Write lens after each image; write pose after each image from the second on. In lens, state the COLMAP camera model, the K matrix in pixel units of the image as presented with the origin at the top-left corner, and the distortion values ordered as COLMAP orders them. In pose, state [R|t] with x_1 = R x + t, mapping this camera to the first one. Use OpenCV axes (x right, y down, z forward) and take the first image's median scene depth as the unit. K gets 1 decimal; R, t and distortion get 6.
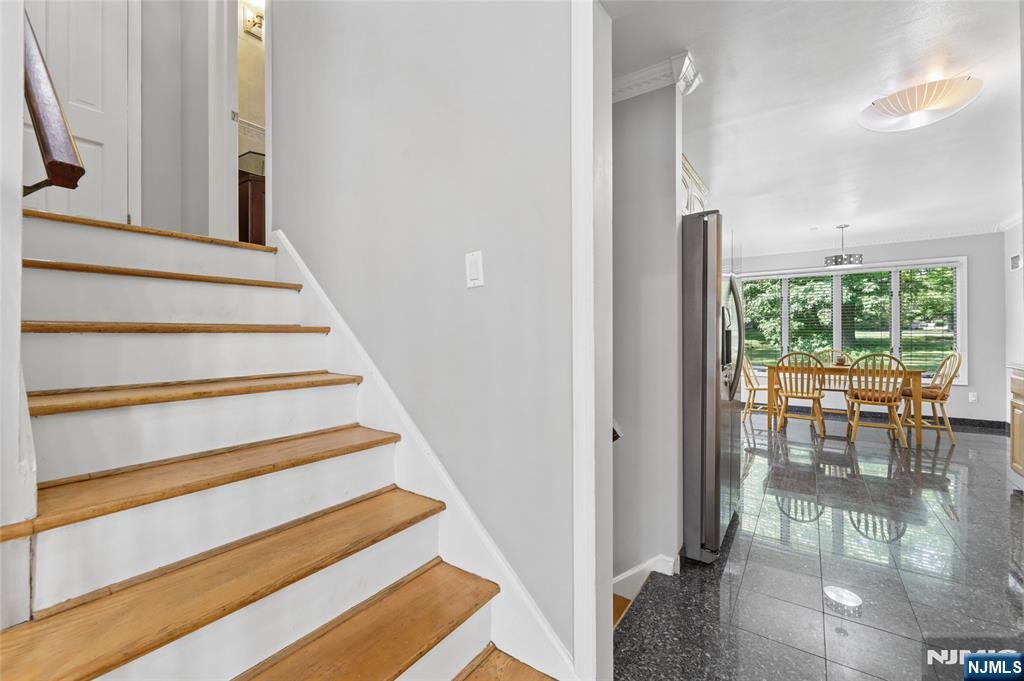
lens RADIAL K [[424.0, 0, 503.9], [0, 424.0, 336.0], [0, 0, 1]] dist [-0.000742, -0.001212]
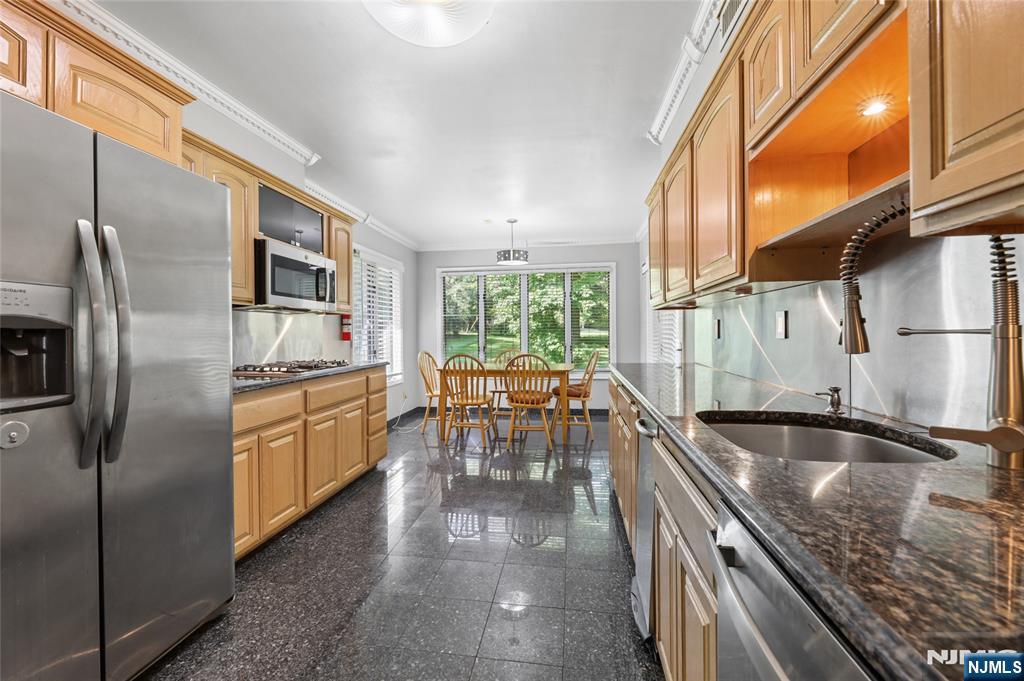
lens RADIAL K [[424.0, 0, 509.8], [0, 424.0, 337.1], [0, 0, 1]] dist [-0.000742, -0.001212]
pose [[0.887931, -0.005977, 0.459938, 0.323064], [0.004320, 0.999980, 0.004654, -0.000067], [-0.459956, -0.002145, 0.887939, 0.136801]]
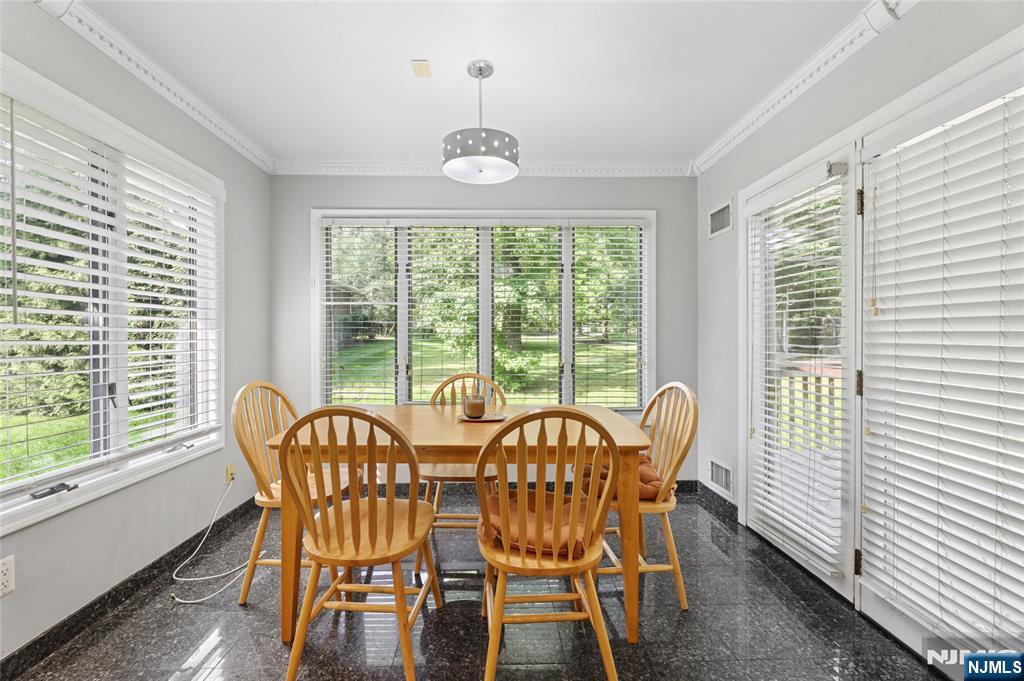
lens RADIAL K [[424.0, 0, 510.8], [0, 424.0, 347.3], [0, 0, 1]] dist [-0.000742, -0.001212]
pose [[0.788566, -0.008329, 0.614894, 0.529032], [-0.003195, 0.999839, 0.017641, -0.004164], [-0.614942, -0.015875, 0.788413, 0.611391]]
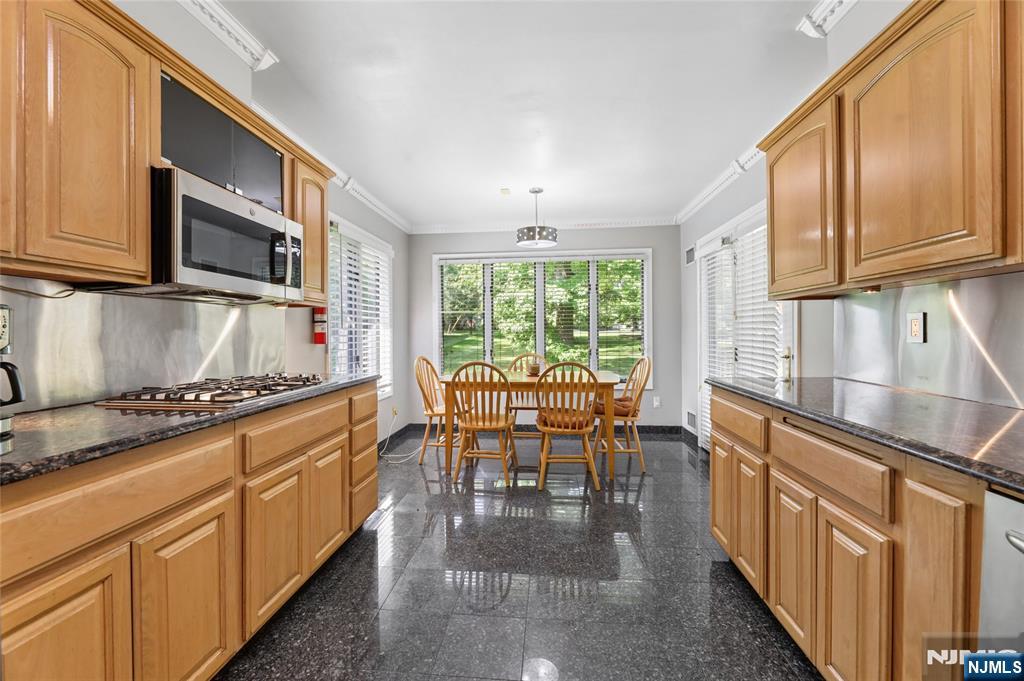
lens RADIAL K [[424.0, 0, 511.3], [0, 424.0, 336.1], [0, 0, 1]] dist [-0.000742, -0.001212]
pose [[0.862656, -0.004099, 0.505775, 0.348603], [0.003443, 0.999992, 0.002232, -0.001807], [-0.505779, -0.000184, 0.862663, 0.342181]]
